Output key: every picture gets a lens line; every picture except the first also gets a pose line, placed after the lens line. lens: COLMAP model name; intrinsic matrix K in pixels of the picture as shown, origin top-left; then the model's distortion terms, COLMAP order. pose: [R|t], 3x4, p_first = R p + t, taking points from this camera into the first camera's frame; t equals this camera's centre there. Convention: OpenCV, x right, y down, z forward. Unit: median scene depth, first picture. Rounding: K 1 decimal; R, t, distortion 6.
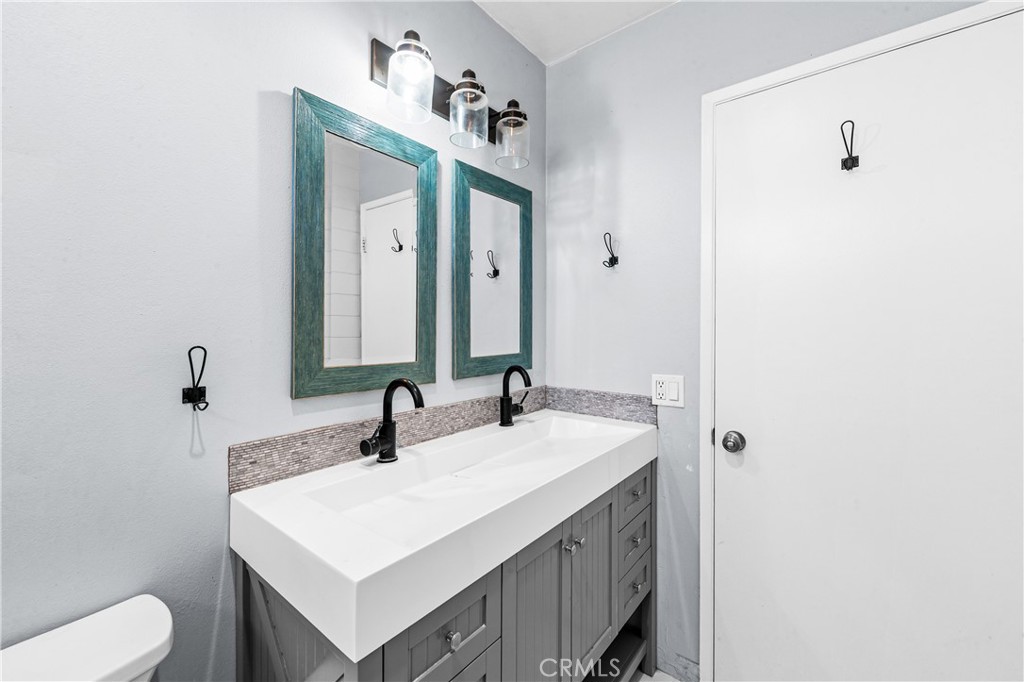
lens RADIAL K [[408.1, 0, 517.7], [0, 408.1, 323.9], [0, 0, 1]] dist [0.001620, -0.000737]
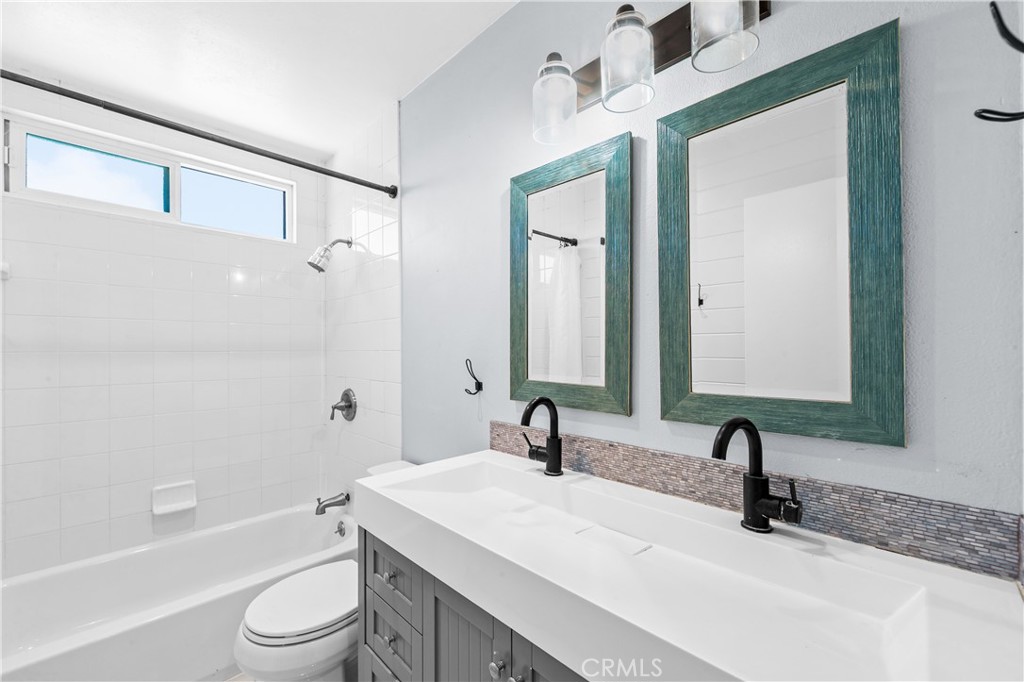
lens RADIAL K [[408.1, 0, 510.2], [0, 408.1, 347.3], [0, 0, 1]] dist [0.001620, -0.000737]
pose [[-0.107811, -0.009086, -0.994130, 0.624912], [0.008778, 0.999911, -0.010091, 0.012543], [0.994133, -0.009815, -0.107721, 0.837627]]
